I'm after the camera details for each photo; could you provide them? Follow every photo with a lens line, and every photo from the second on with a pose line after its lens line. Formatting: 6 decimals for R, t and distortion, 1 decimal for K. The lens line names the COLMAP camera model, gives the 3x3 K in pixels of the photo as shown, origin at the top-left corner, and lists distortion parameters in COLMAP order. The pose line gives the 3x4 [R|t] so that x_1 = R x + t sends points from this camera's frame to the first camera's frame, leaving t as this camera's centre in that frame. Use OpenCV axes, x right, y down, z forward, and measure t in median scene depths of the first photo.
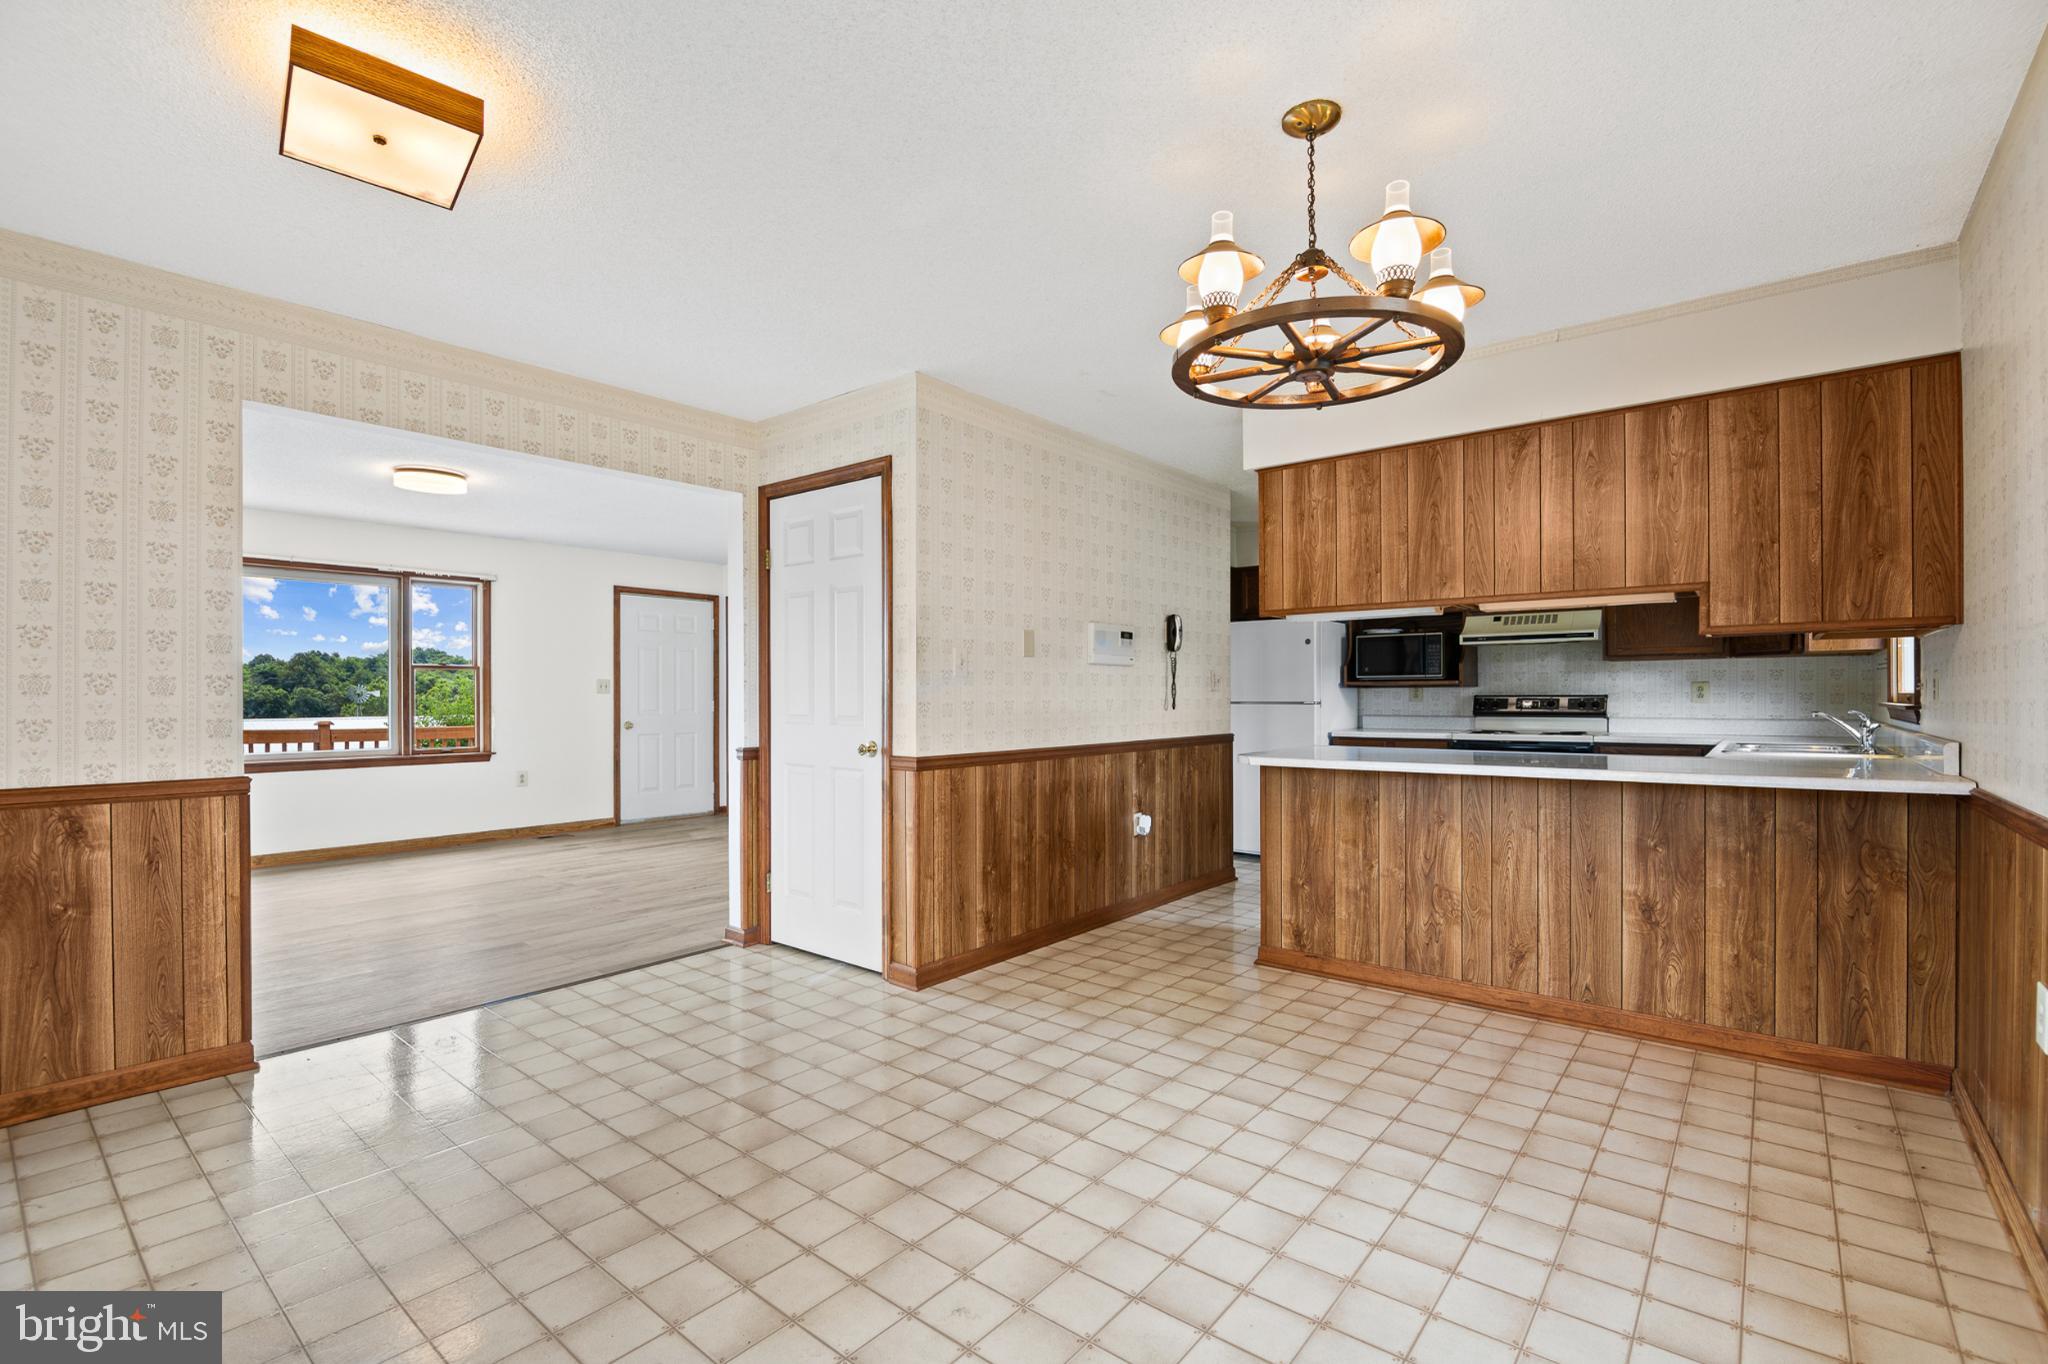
lens RADIAL K [[907.7, 0, 1005.4], [0, 907.7, 689.5], [0, 0, 1]] dist [-0.000309, 0.000246]
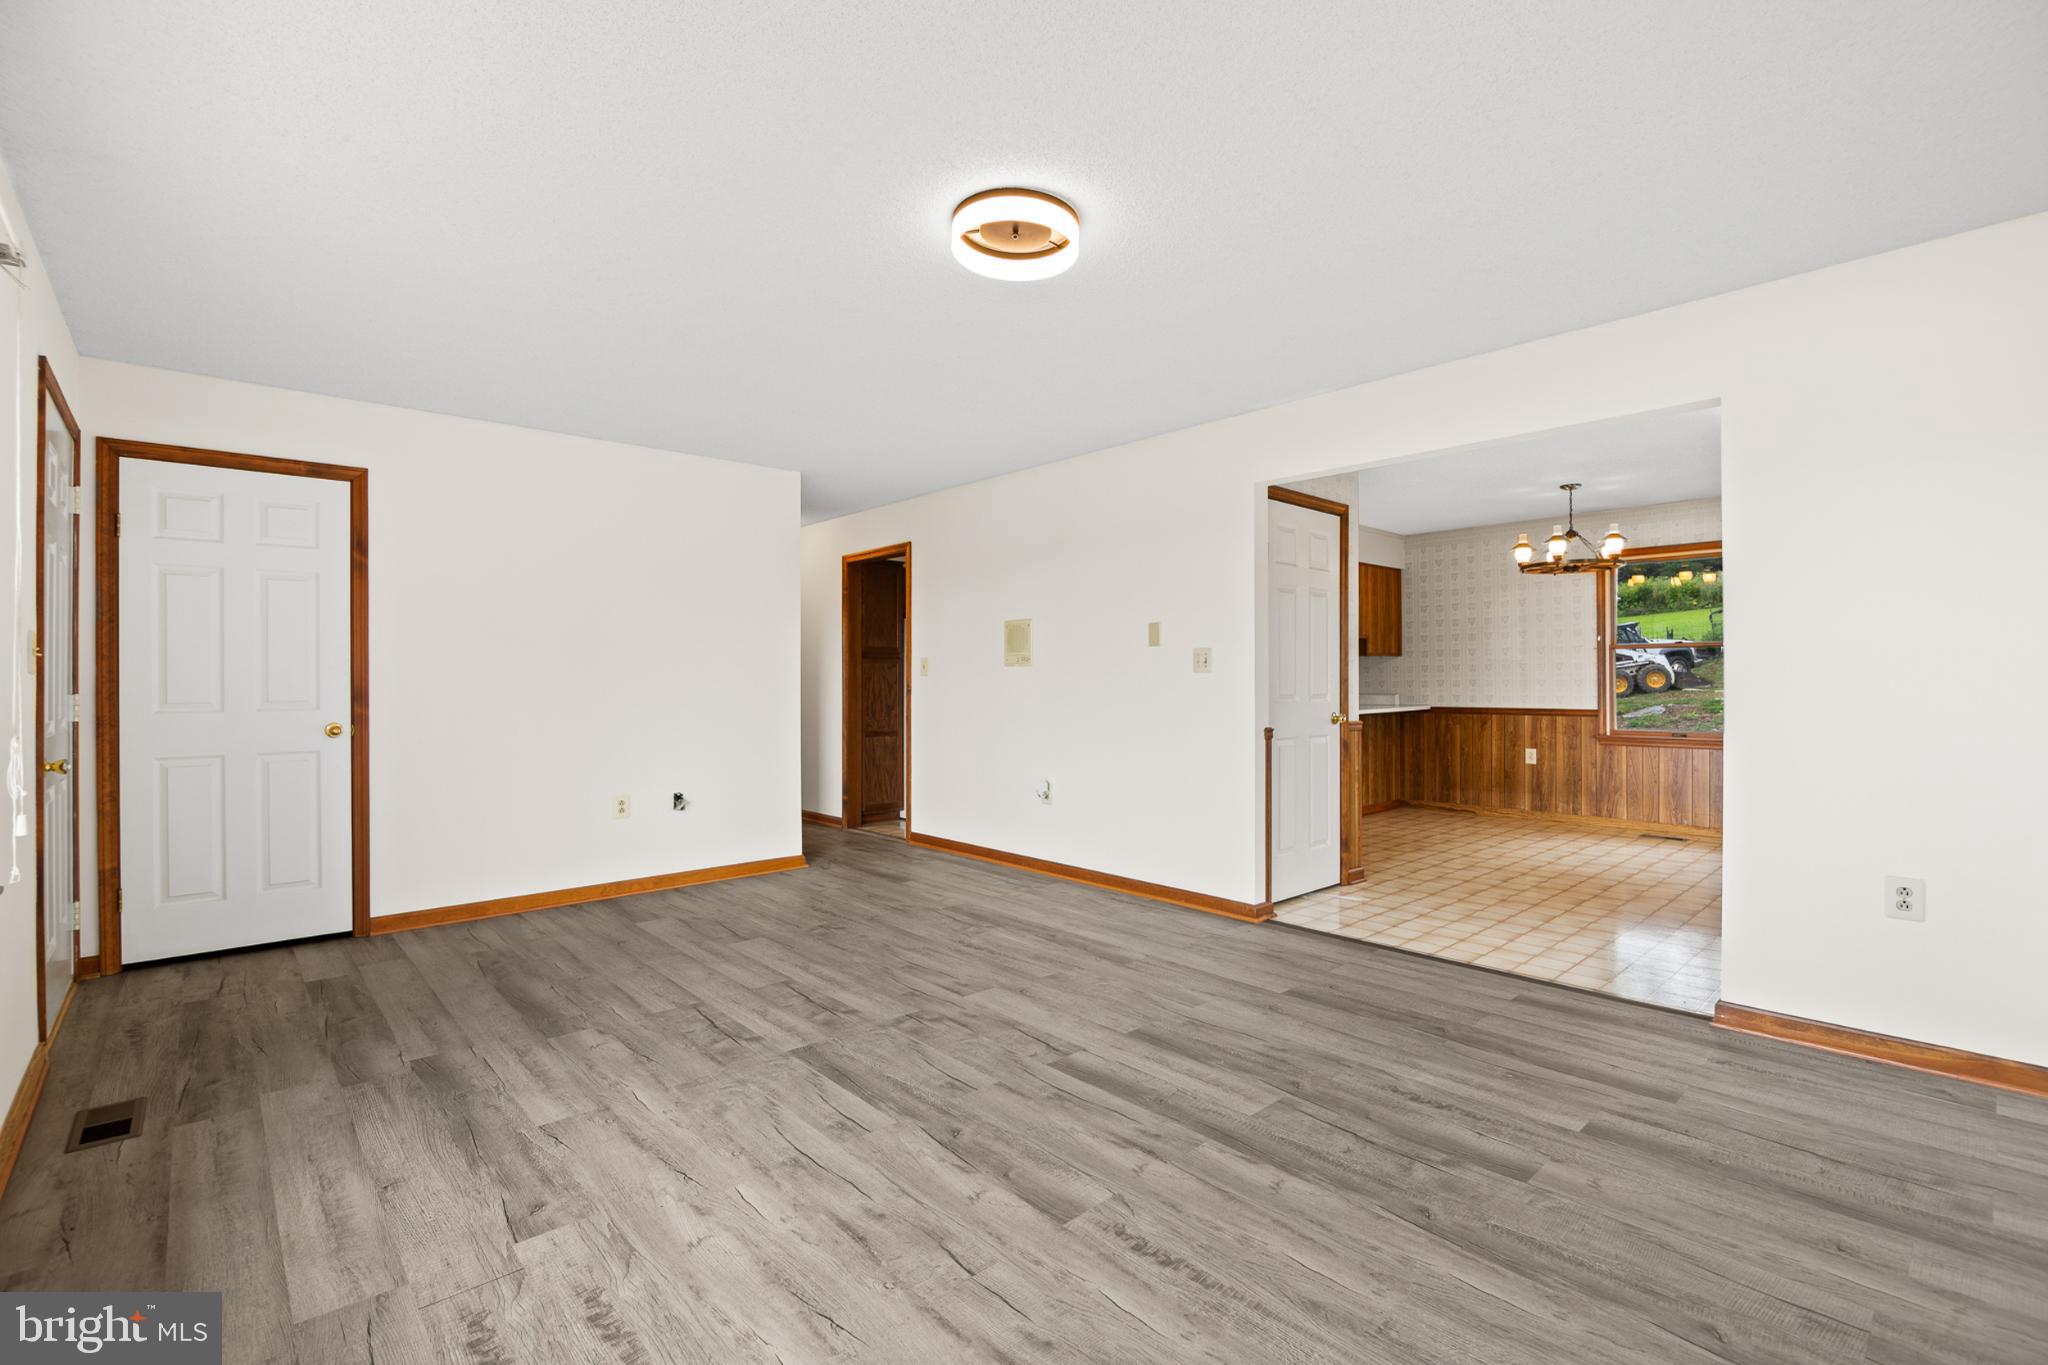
lens RADIAL K [[907.7, 0, 1030.3], [0, 907.7, 674.5], [0, 0, 1]] dist [-0.000309, 0.000246]
pose [[0.127121, 0.005444, 0.991872, -0.898570], [-0.003934, 0.999980, -0.004985, 0.004636], [-0.991879, -0.003268, 0.127140, 0.748432]]
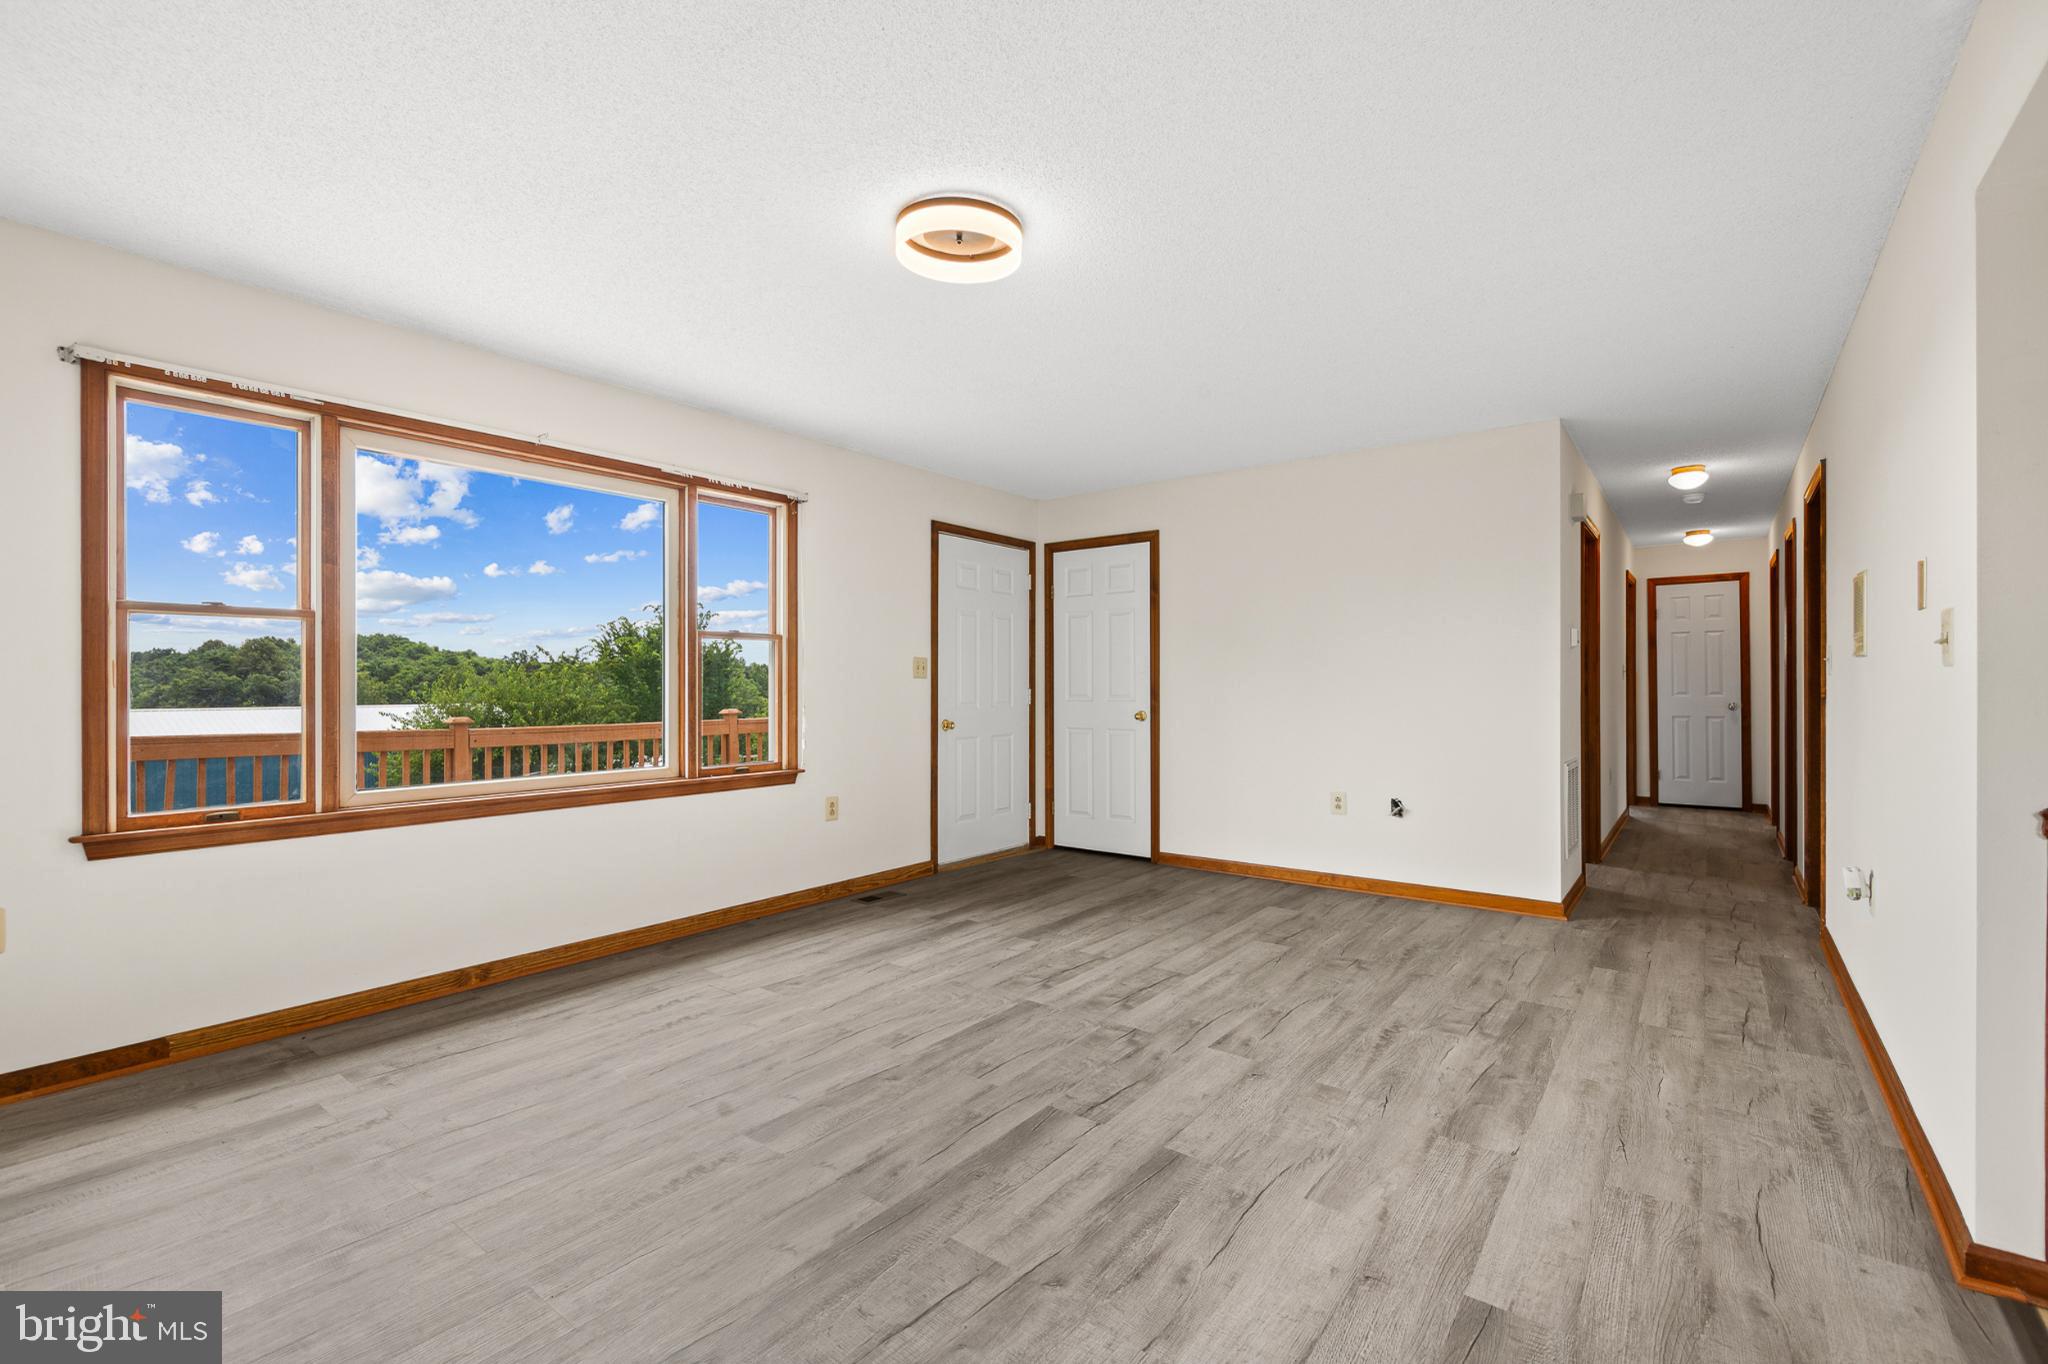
lens RADIAL K [[907.7, 0, 1022.3], [0, 907.7, 681.0], [0, 0, 1]] dist [-0.000309, 0.000246]
pose [[0.999022, 0.001286, 0.044198, -0.418925], [-0.001450, 0.999992, 0.003679, 0.003710], [-0.044193, -0.003739, 0.999016, 0.339622]]
